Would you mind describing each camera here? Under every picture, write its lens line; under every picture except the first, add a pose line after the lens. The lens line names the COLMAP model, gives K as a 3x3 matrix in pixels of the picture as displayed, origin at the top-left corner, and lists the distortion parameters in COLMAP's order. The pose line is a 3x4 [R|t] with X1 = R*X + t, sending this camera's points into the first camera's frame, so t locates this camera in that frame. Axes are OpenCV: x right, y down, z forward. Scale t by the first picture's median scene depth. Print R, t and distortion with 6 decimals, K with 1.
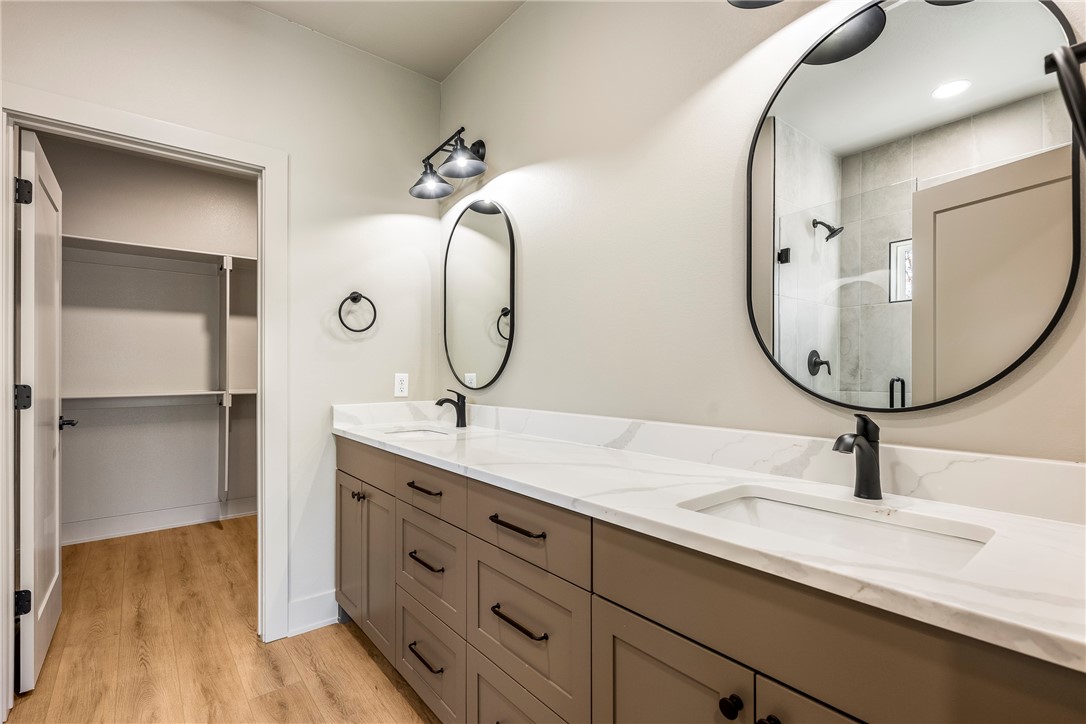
lens RADIAL K [[483.5, 0, 539.3], [0, 483.5, 367.0], [0, 0, 1]] dist [-0.000720, 0.000197]
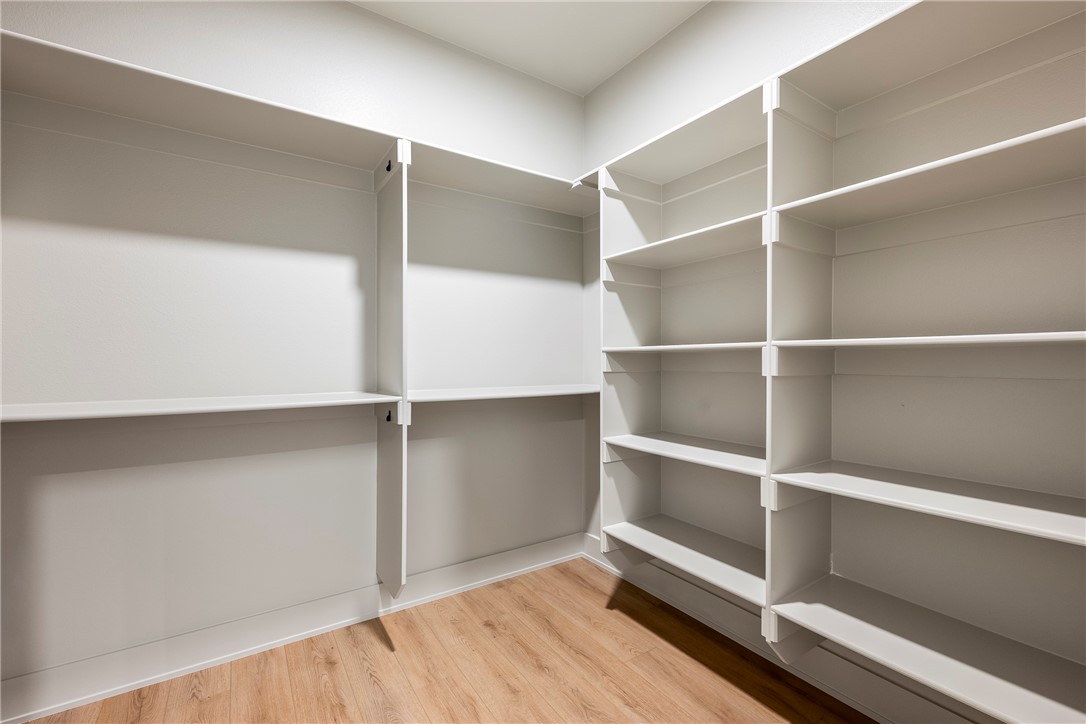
lens RADIAL K [[467.0, 0, 546.0], [0, 467.0, 361.0], [0, 0, 1]] dist [0.000752, 0.000284]
pose [[0.994861, 0.004005, -0.101171, -0.435816], [-0.002121, 0.999822, 0.018723, 0.001712], [0.101228, -0.018413, 0.994693, 0.503720]]
